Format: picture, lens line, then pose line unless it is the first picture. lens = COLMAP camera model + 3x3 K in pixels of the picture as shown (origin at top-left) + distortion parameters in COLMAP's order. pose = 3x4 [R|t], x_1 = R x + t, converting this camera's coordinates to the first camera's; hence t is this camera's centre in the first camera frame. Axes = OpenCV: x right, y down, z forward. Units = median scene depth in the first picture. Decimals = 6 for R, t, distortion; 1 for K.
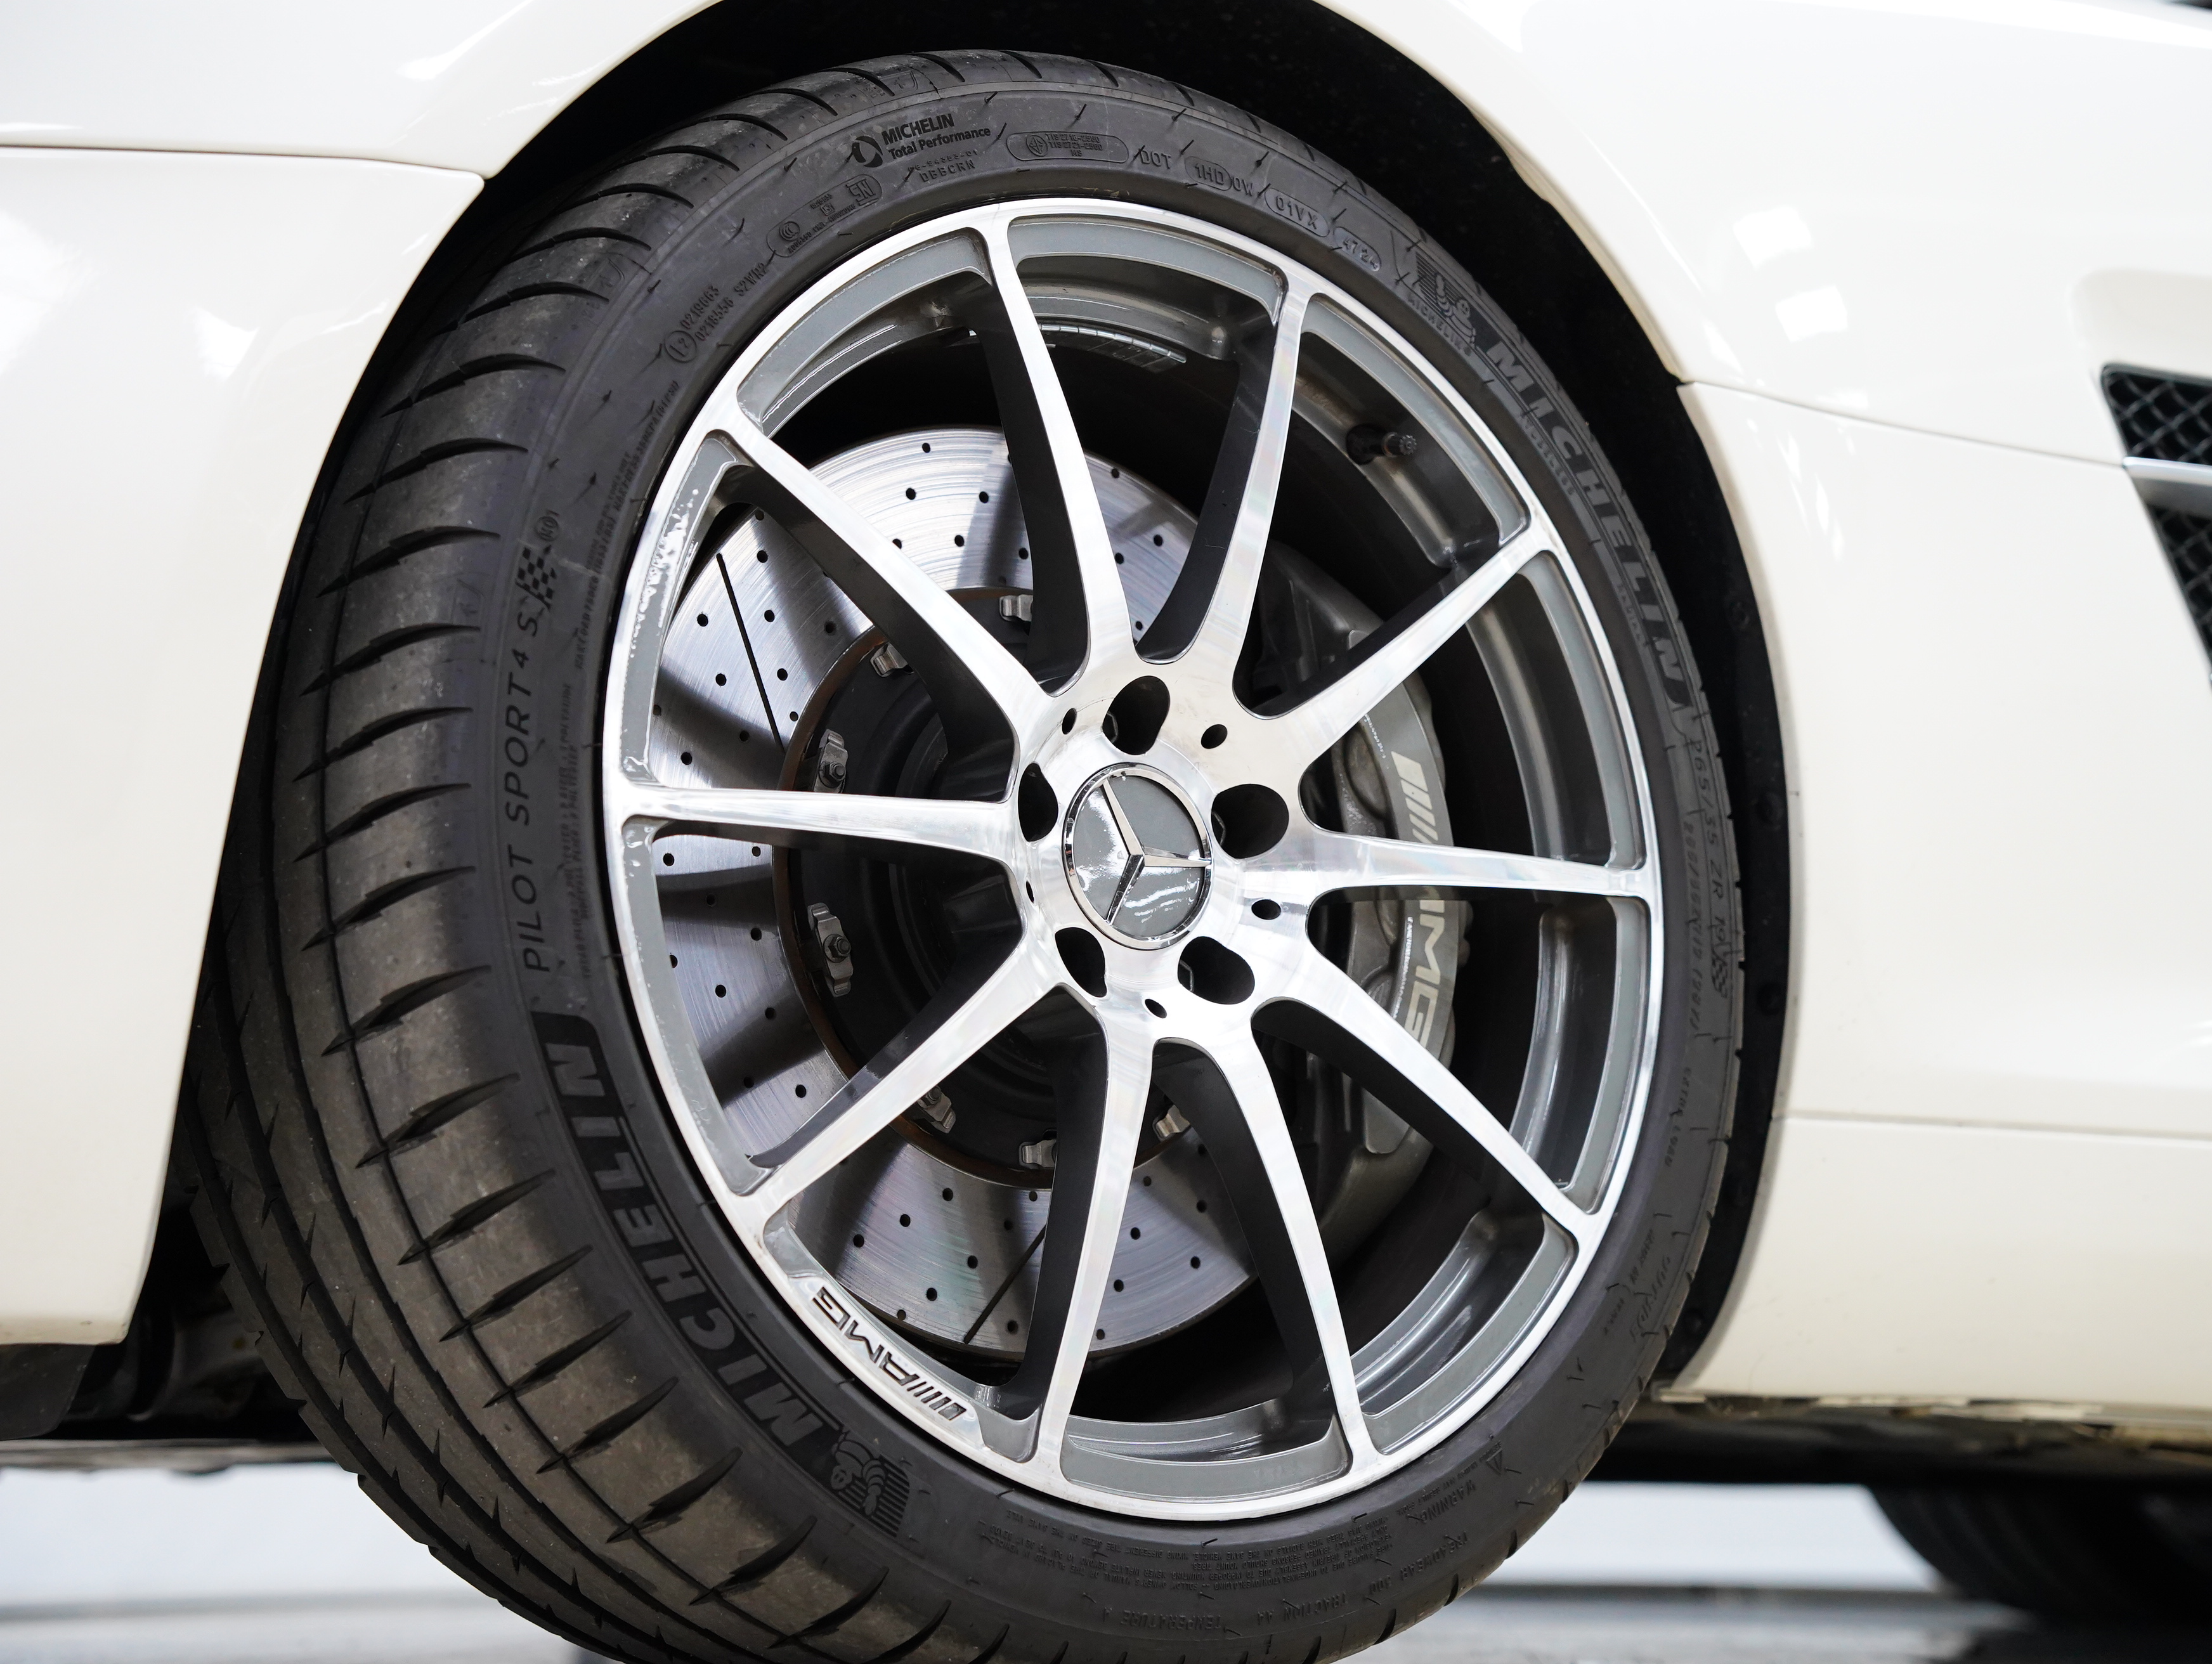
lens RADIAL K [[4321.4, 0, 1106.0], [0, 4321.4, 832.0], [0, 0, 1]] dist [0.260471, 0.046568]
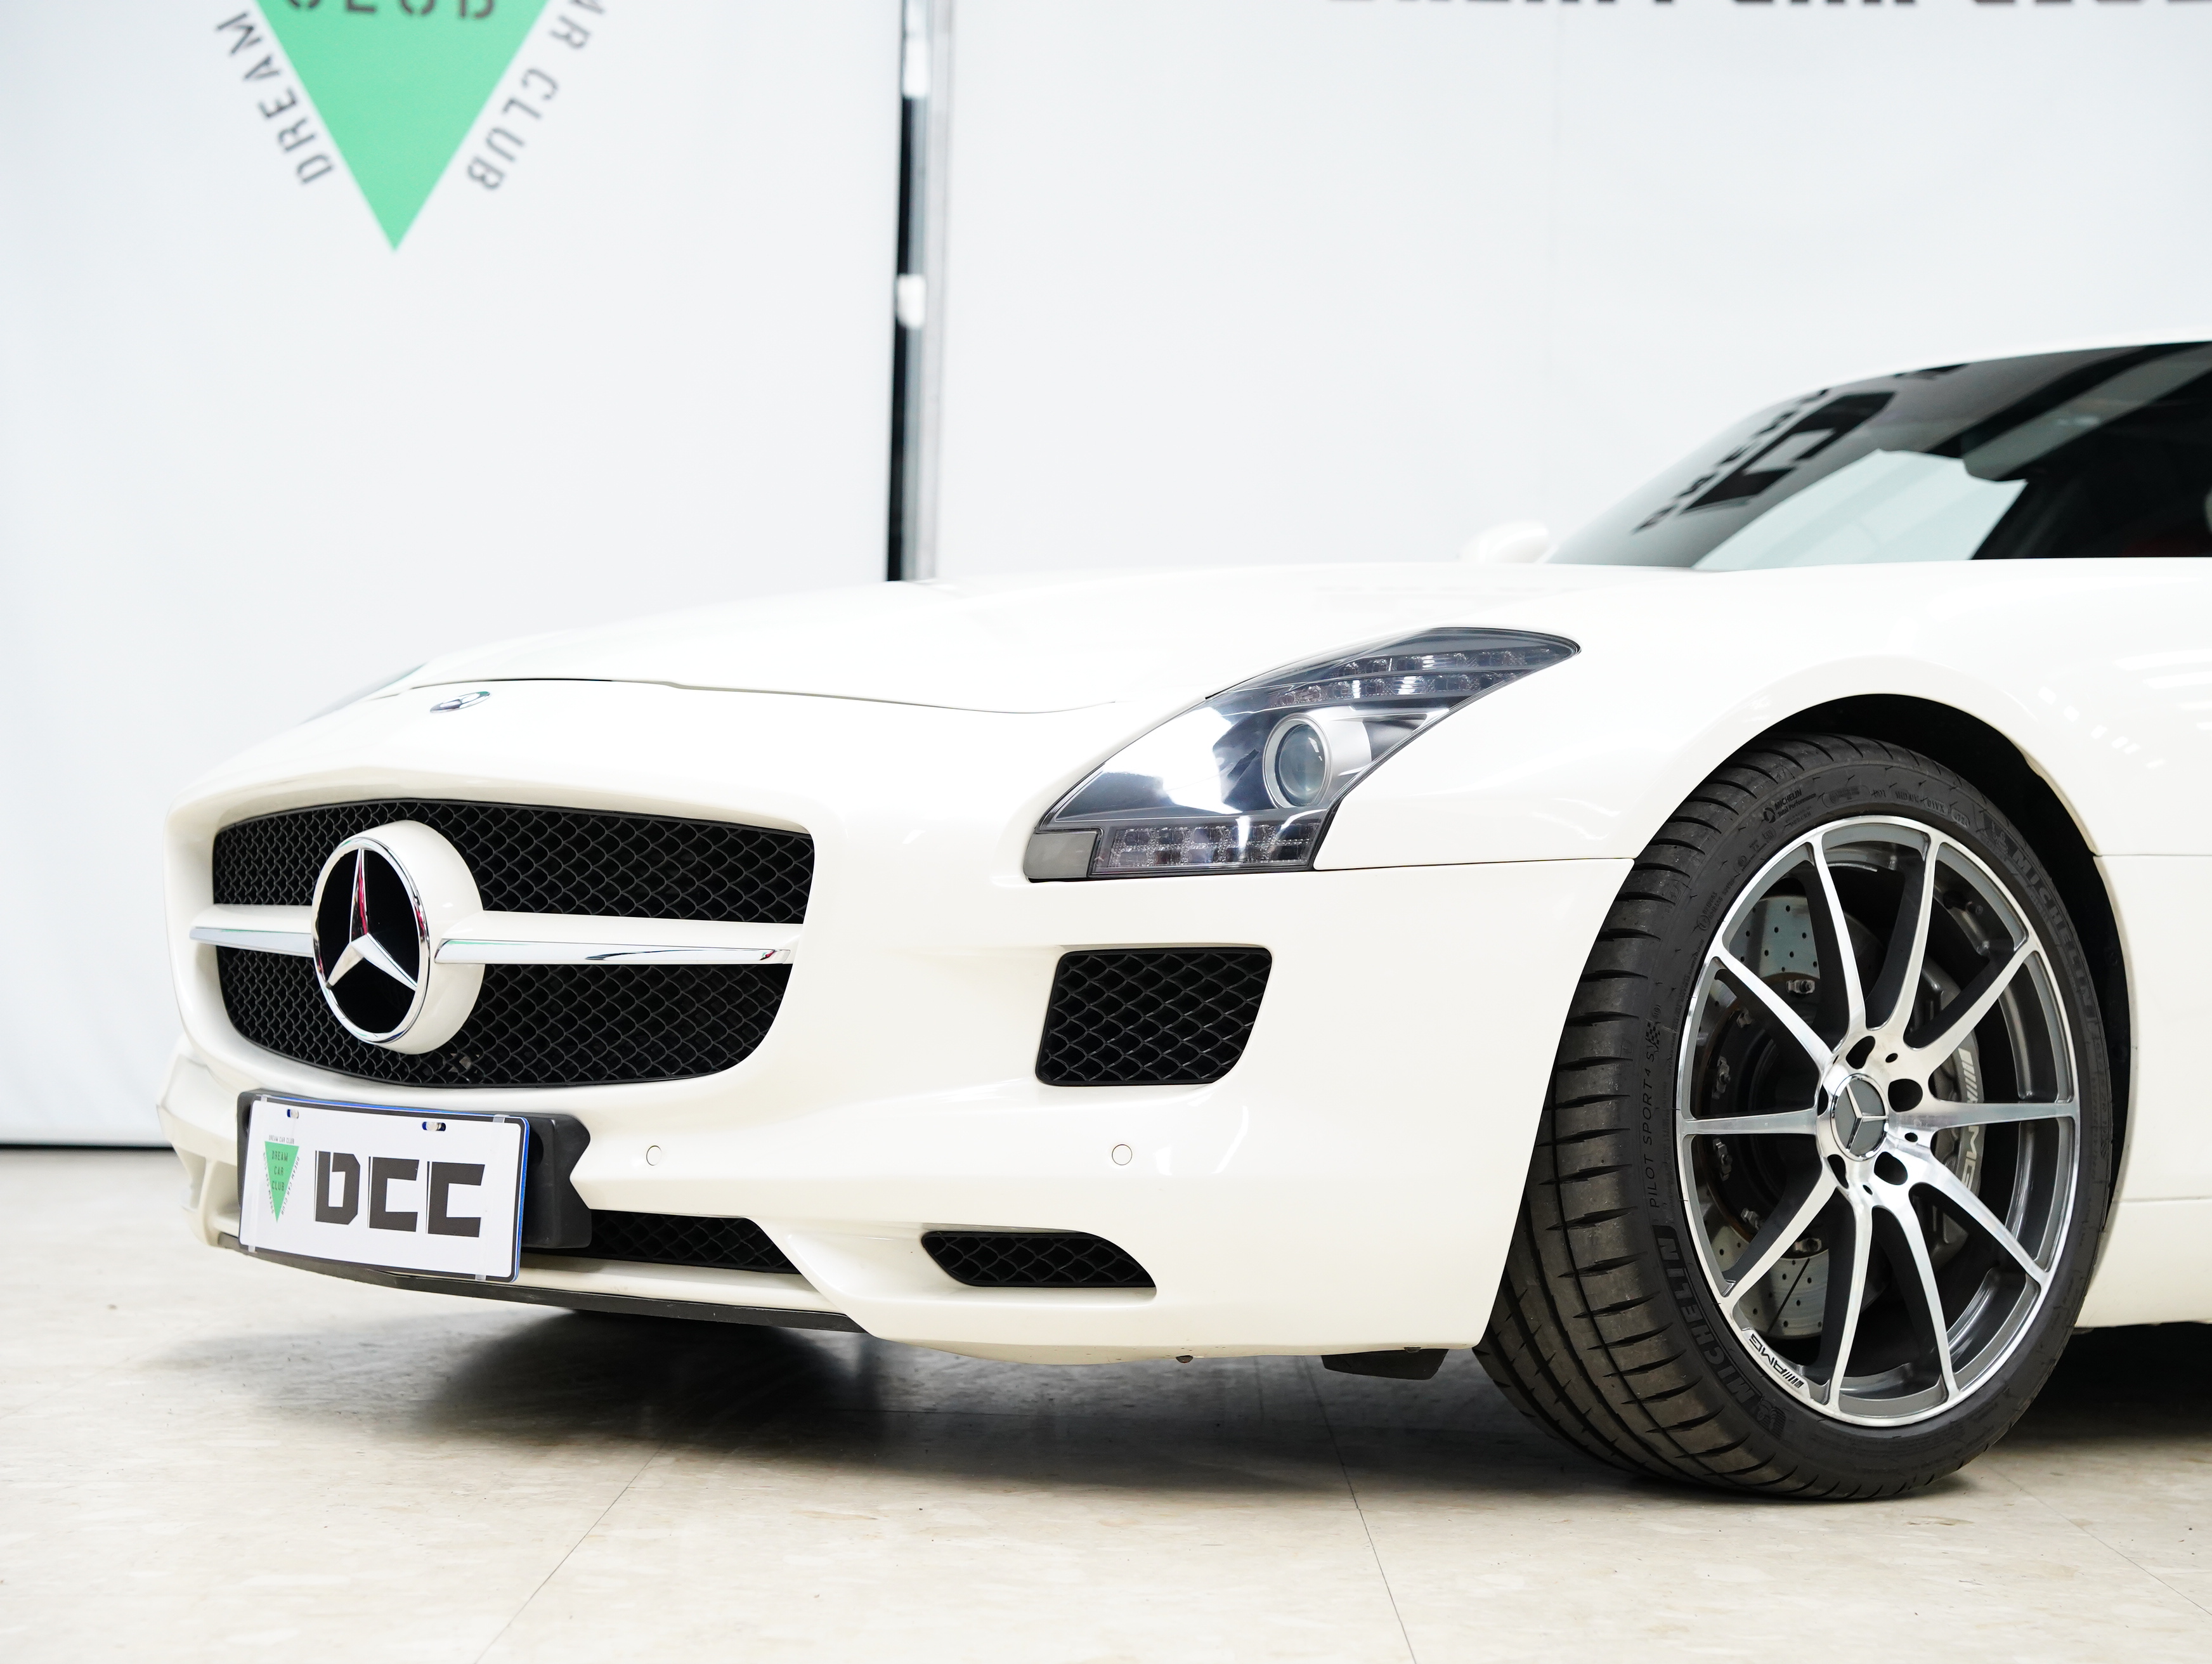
lens RADIAL K [[4644.7, 0, 1104.0], [0, 4644.7, 801.7], [0, 0, 1]] dist [0.449599, 0.214673]
pose [[0.997431, 0.031455, 0.064357, -0.535459], [-0.040410, 0.988903, 0.142963, -0.480375], [-0.059146, -0.145196, 0.987633, -1.310928]]
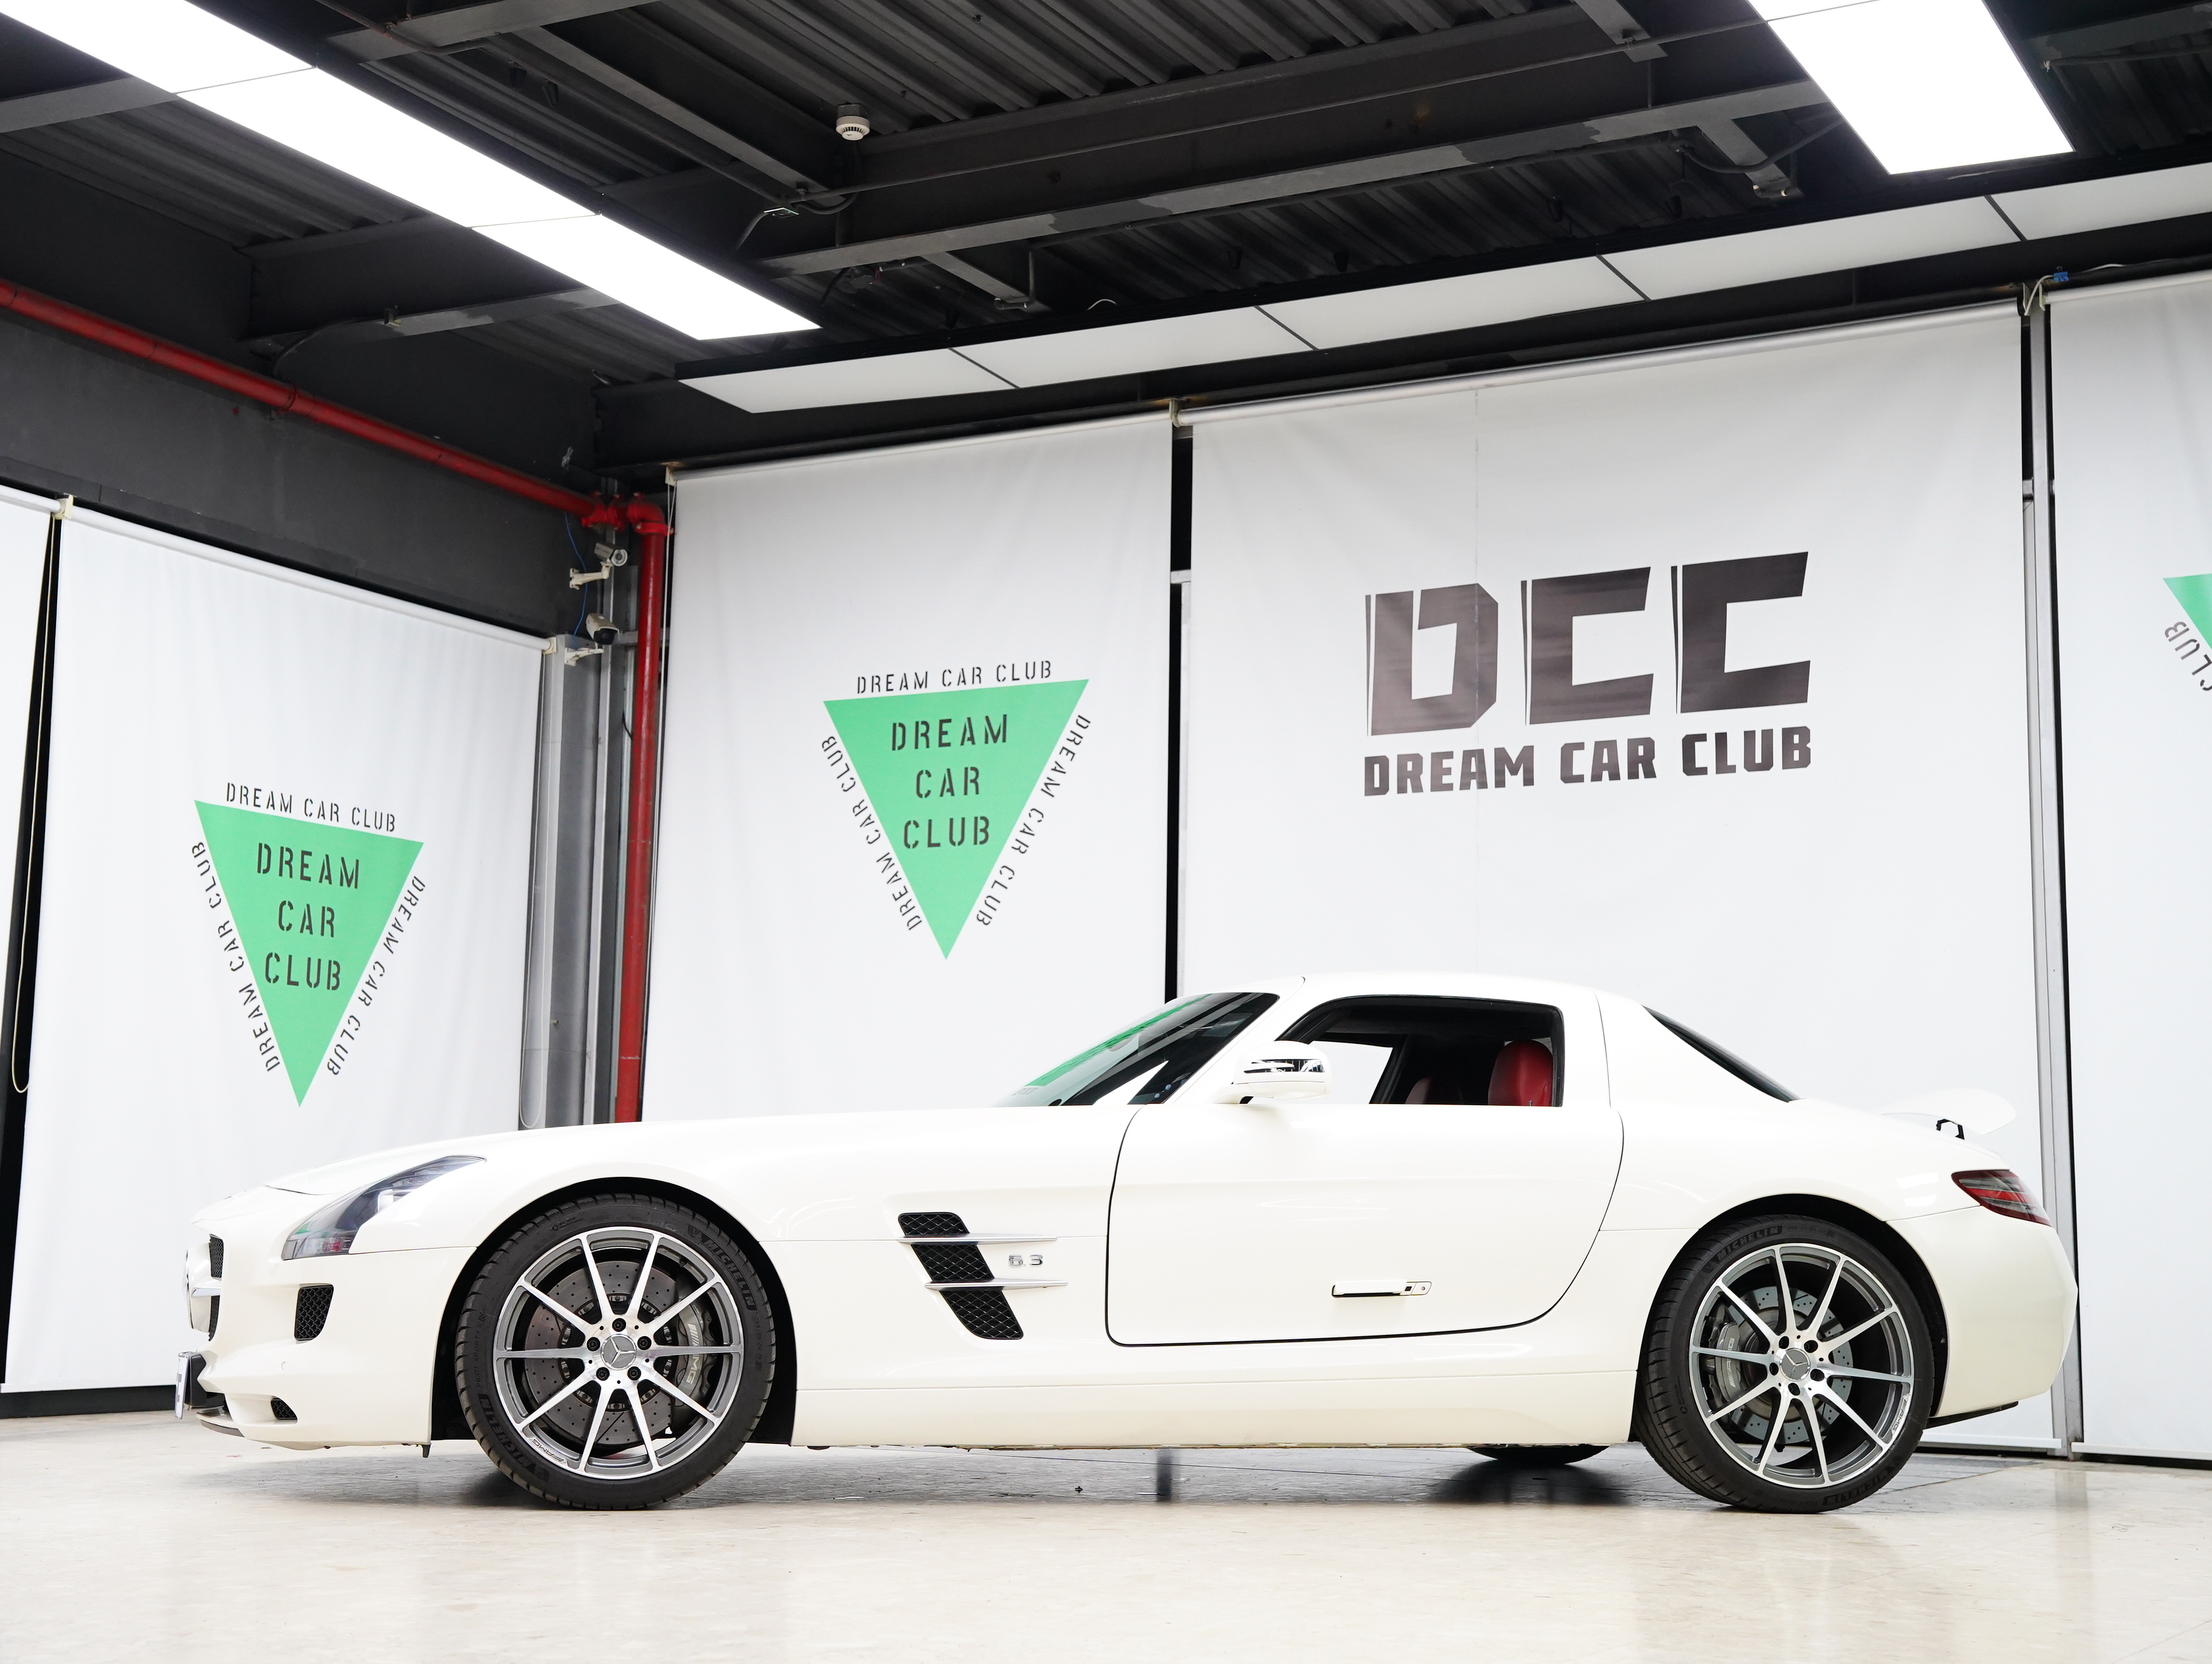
lens RADIAL K [[3106.1, 0, 1093.7], [0, 3106.1, 803.0], [0, 0, 1]] dist [-0.002879, 0.493134]
pose [[0.908015, -0.046065, -0.416397, 2.181516], [0.052030, 0.998641, 0.002982, -0.655762], [0.415694, -0.024373, 0.909178, -2.237043]]
